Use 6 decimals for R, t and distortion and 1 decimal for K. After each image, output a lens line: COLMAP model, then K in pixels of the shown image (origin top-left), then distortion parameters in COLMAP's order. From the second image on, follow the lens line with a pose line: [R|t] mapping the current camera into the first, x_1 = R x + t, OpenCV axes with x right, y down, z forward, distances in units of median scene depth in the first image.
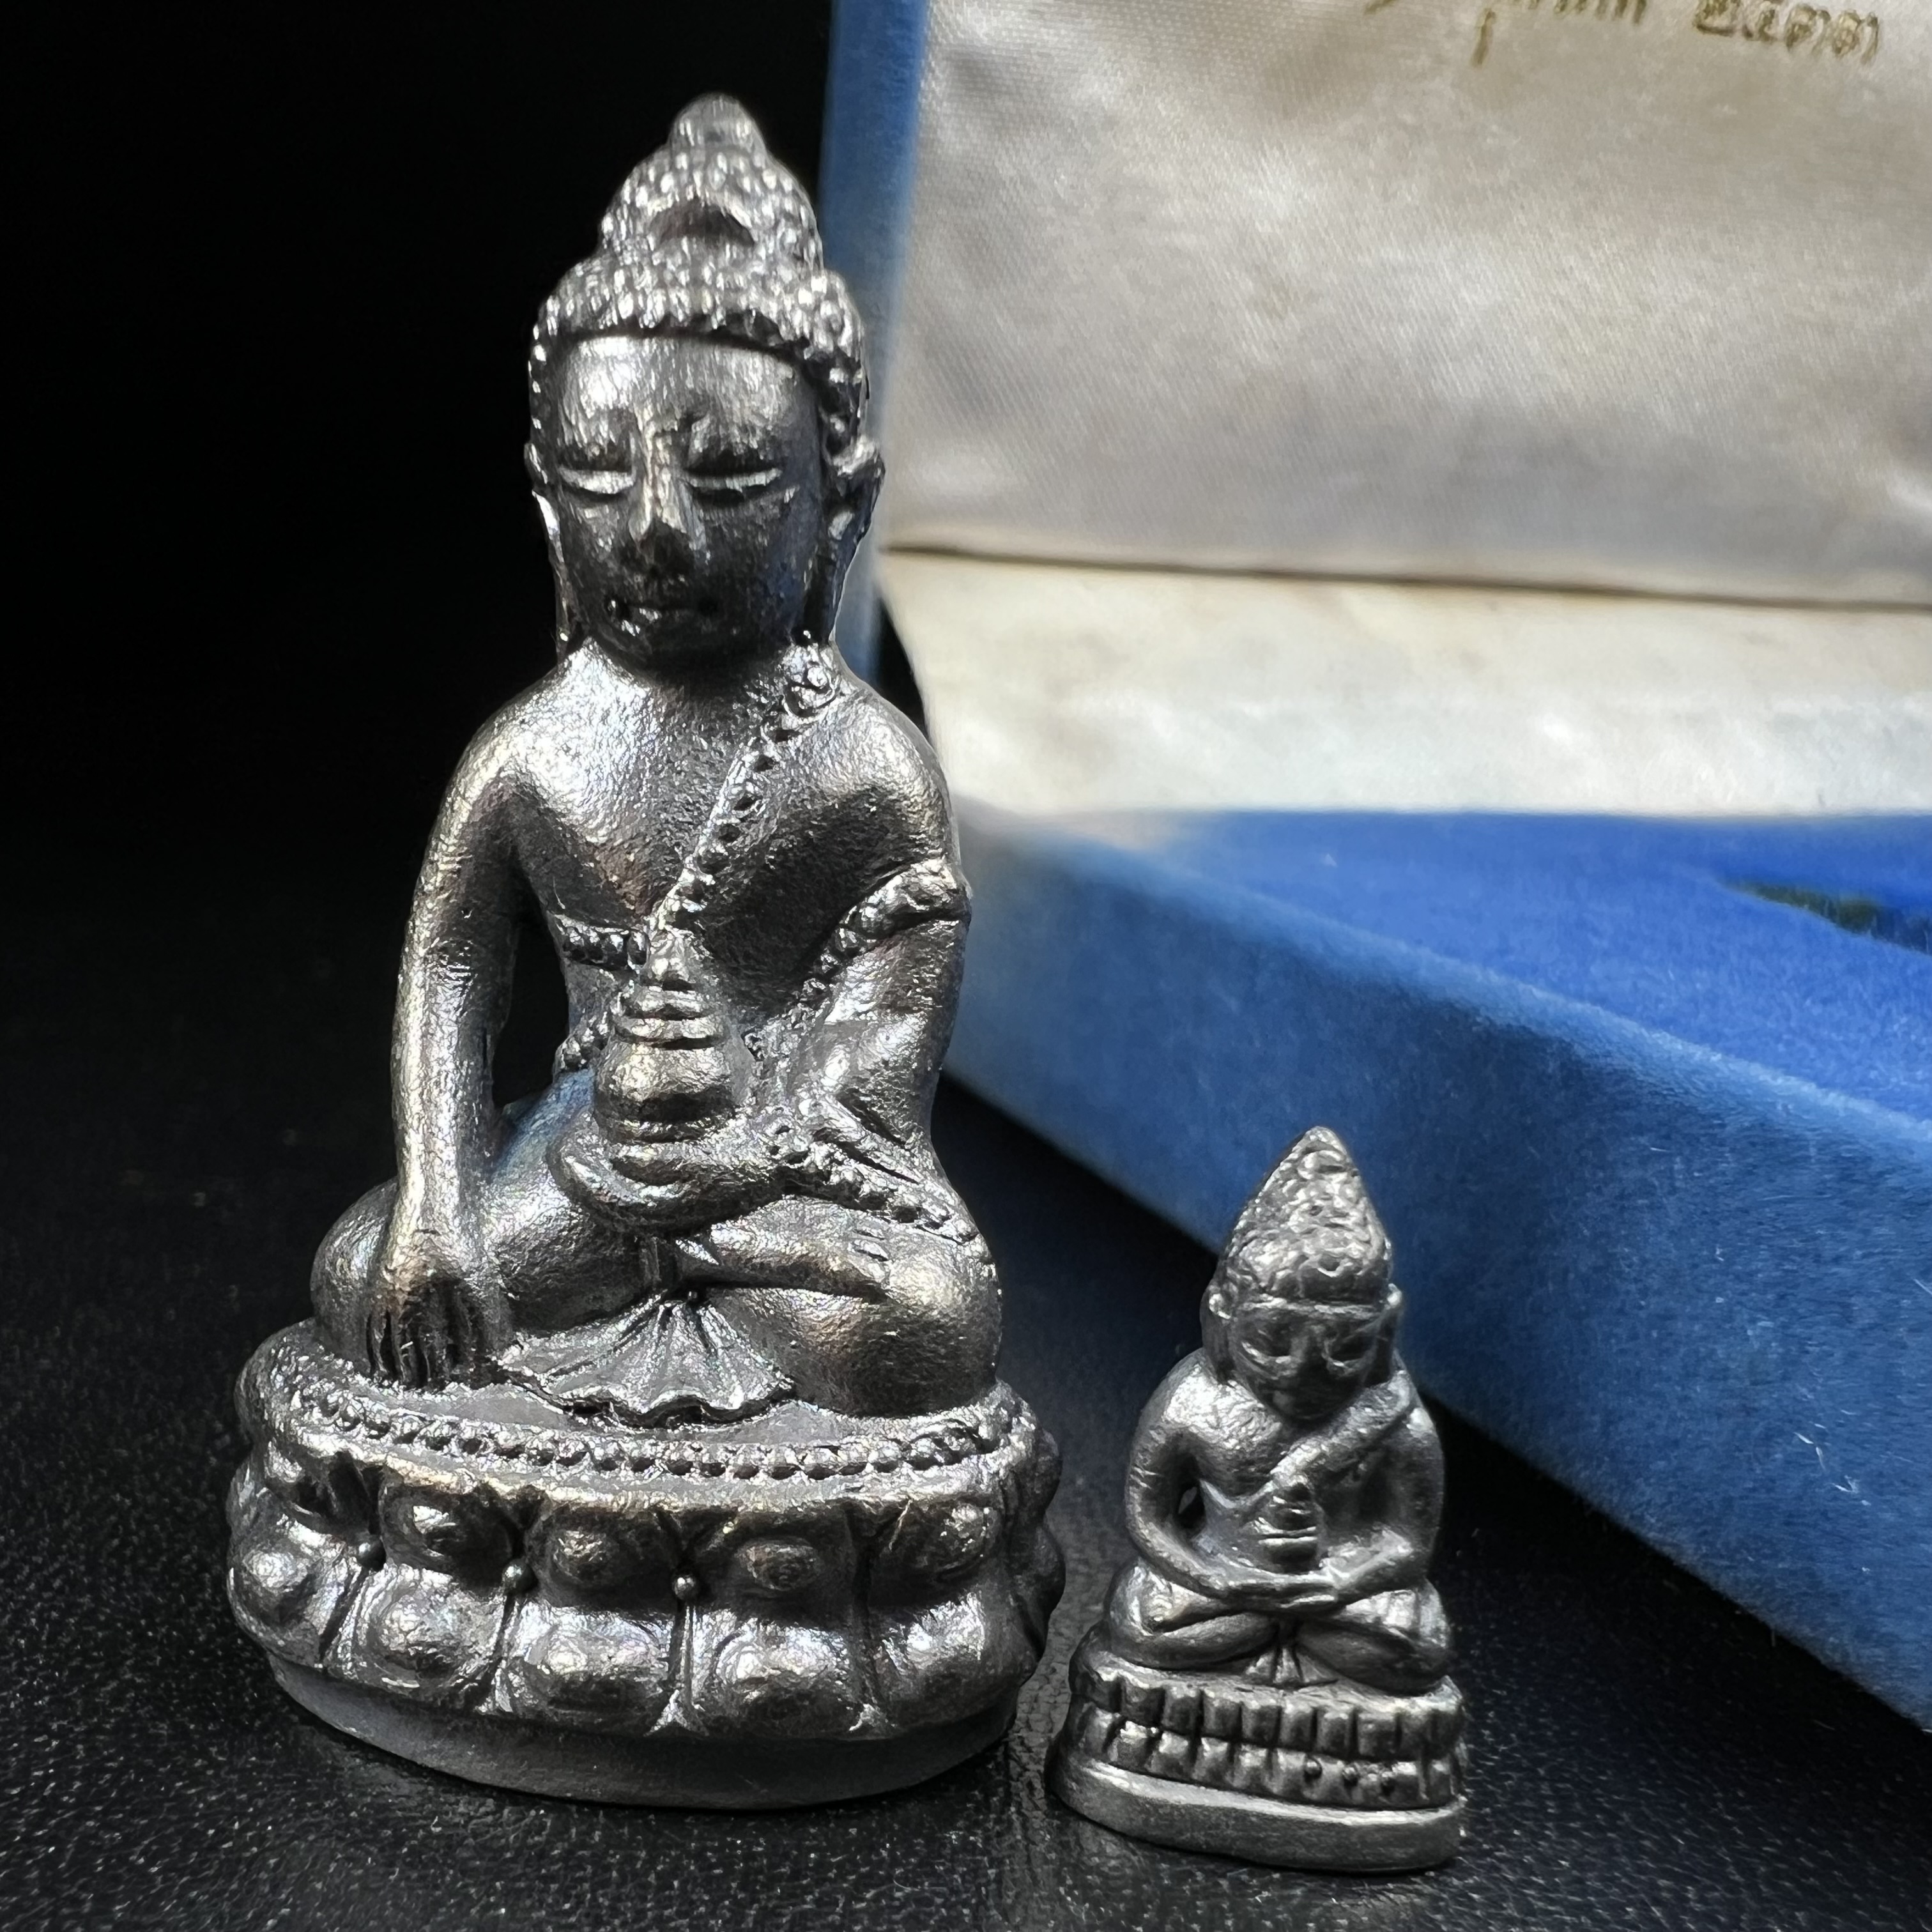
lens RADIAL K [[1968.6, 0, 791.2], [0, 1968.6, 1255.4], [0, 0, 1]] dist [0.003848, -0.013279]
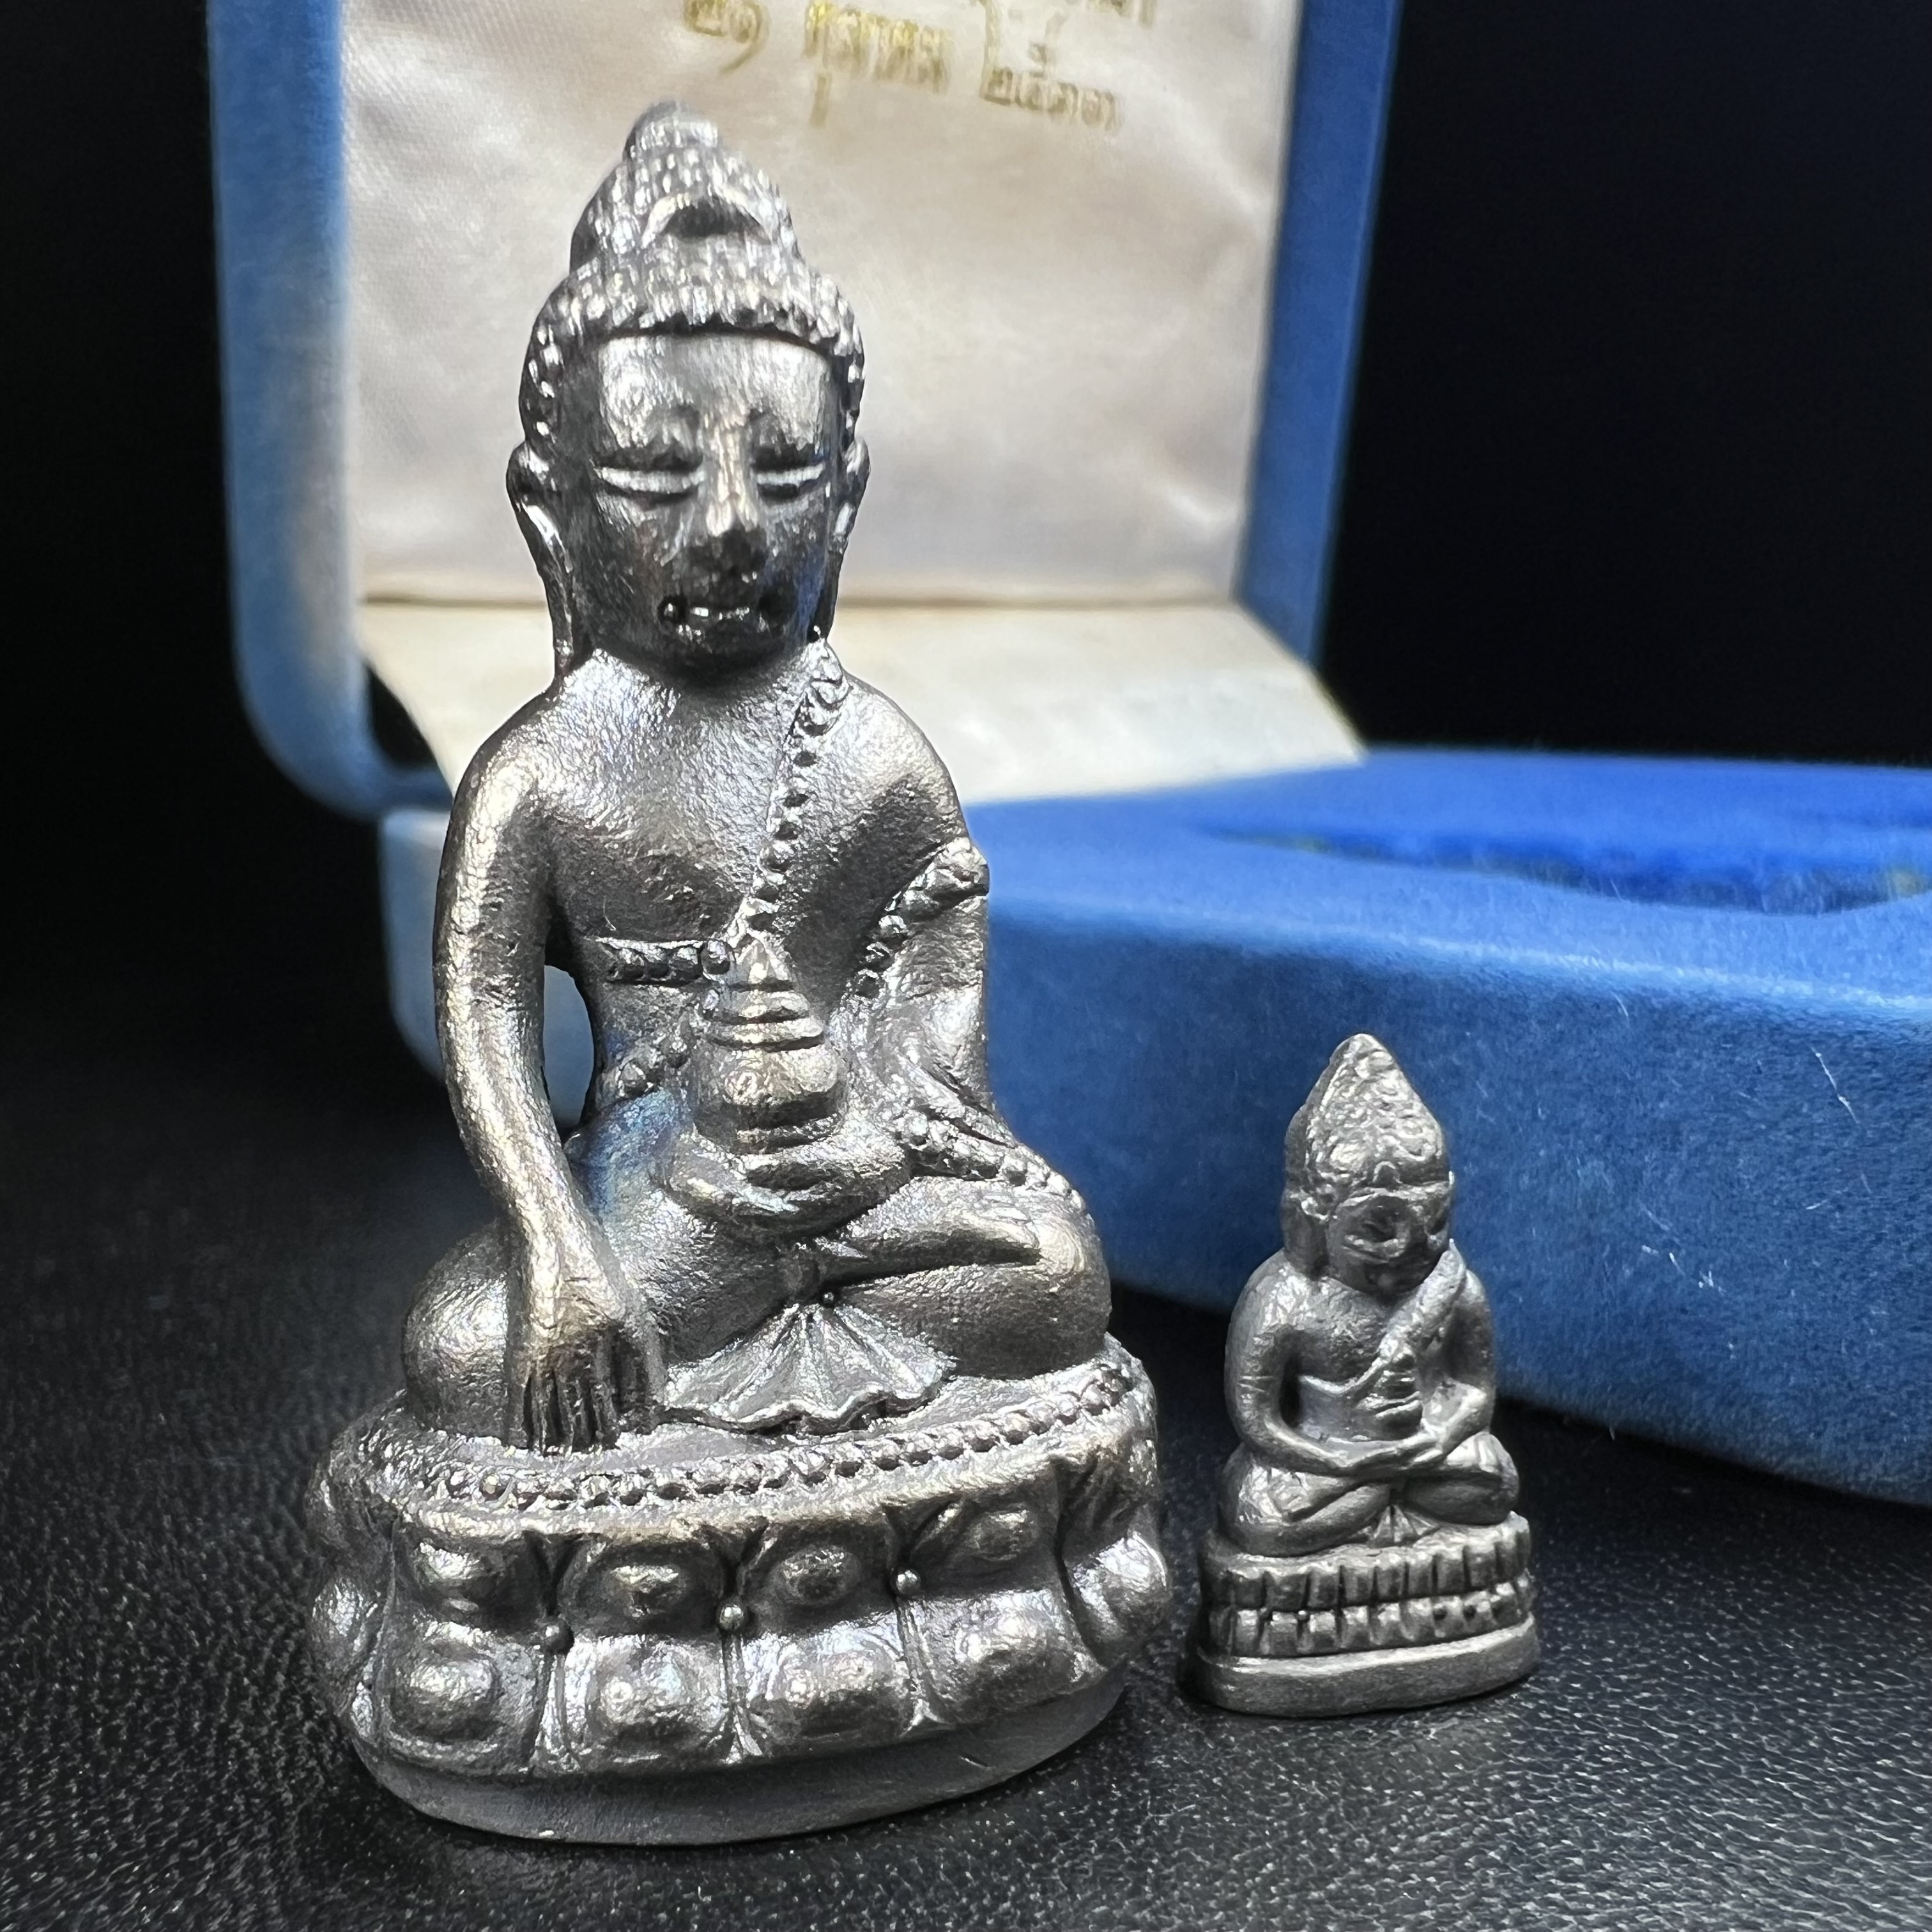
lens RADIAL K [[1968.6, 0, 791.2], [0, 1968.6, 1255.4], [0, 0, 1]] dist [0.003848, -0.013279]
pose [[0.916409, -0.178179, 0.358395, -0.424879], [0.188643, 0.982028, 0.005868, -0.009634], [-0.353000, 0.062231, 0.933552, 0.084316]]
